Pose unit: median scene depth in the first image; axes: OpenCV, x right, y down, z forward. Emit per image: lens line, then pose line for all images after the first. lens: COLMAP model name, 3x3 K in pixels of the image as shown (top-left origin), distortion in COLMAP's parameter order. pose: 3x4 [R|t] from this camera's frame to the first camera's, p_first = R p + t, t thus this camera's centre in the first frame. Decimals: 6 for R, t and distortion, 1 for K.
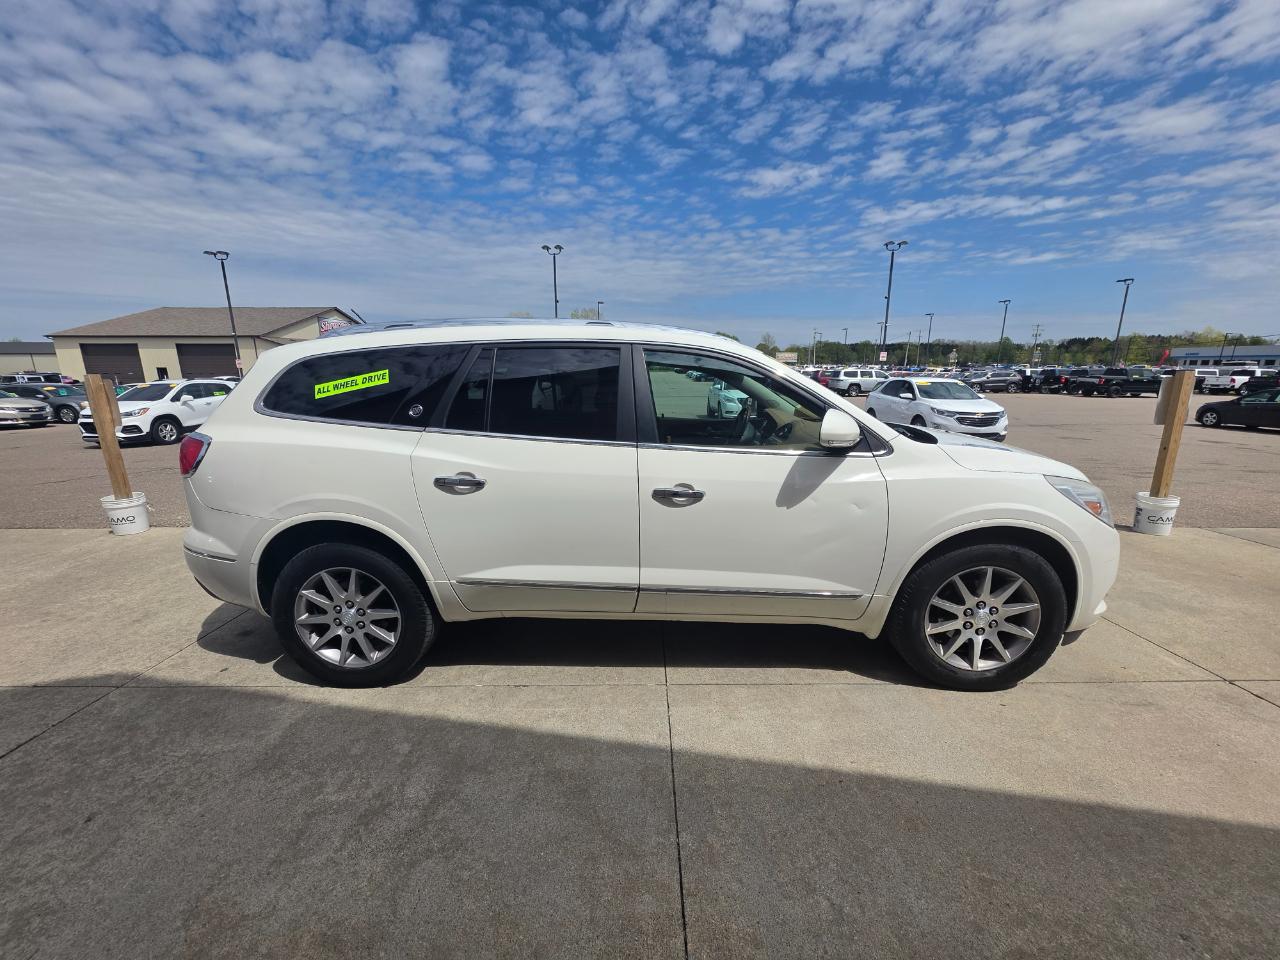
lens RADIAL K [[508.6, 0, 635.2], [0, 508.6, 489.0], [0, 0, 1]] dist [-0.005755, 0.002424]
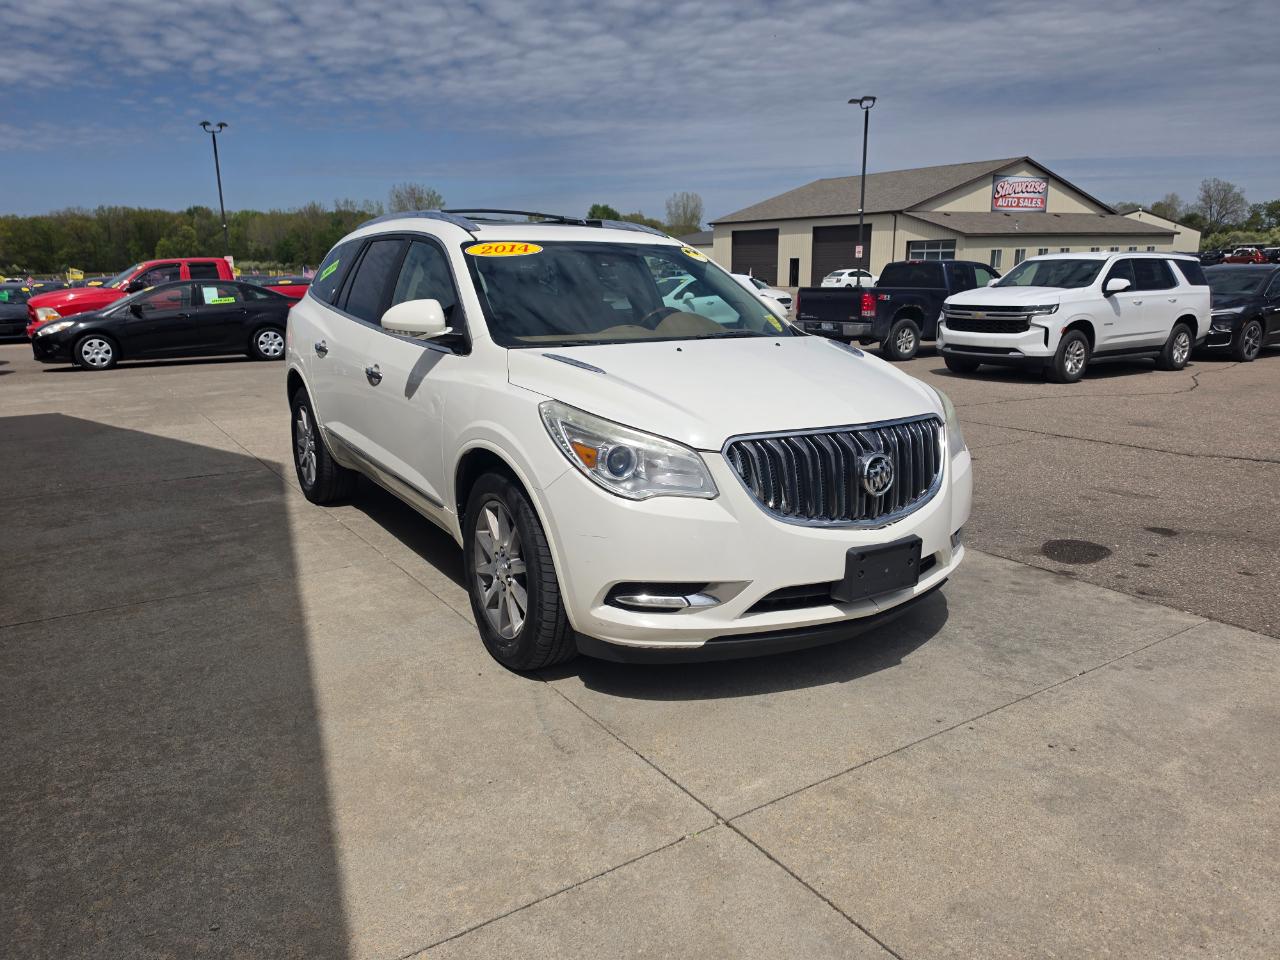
lens RADIAL K [[888.3, 0, 646.4], [0, 888.3, 480.2], [0, 0, 1]] dist [0.046591, -0.063253]
pose [[0.577566, 0.191735, -0.793508, 1.808096], [-0.182174, 0.977786, 0.103664, -0.064185], [0.795757, 0.084683, 0.599666, 0.300548]]
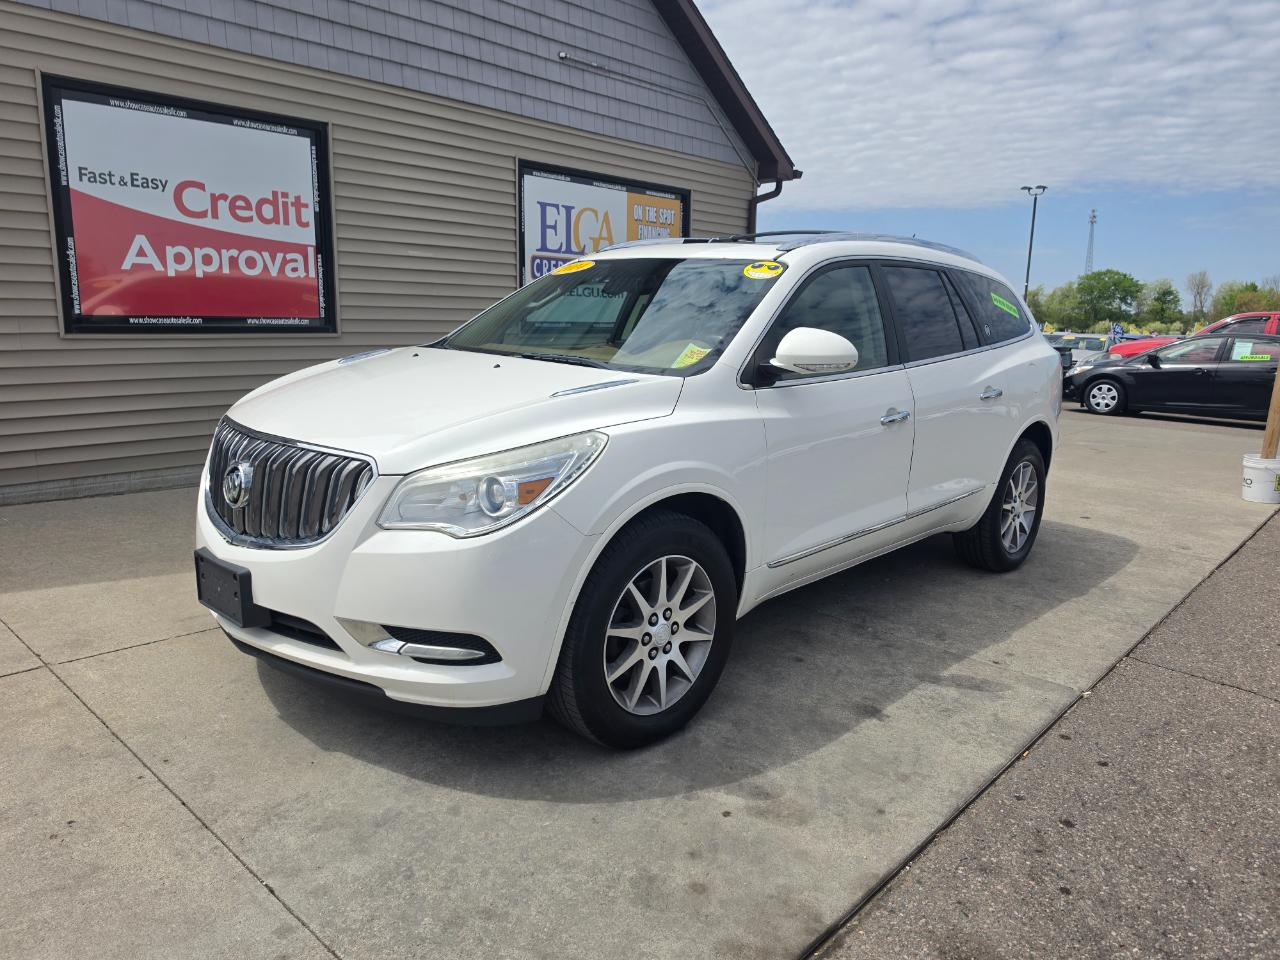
lens RADIAL K [[884.2, 0, 631.8], [0, 884.2, 478.9], [0, 0, 1]] dist [0.026752, -0.033811]
pose [[-0.663461, 0.125636, -0.737587, 1.524182], [-0.194843, 0.922778, 0.332442, -0.472142], [0.722396, 0.364276, -0.587748, 2.252600]]
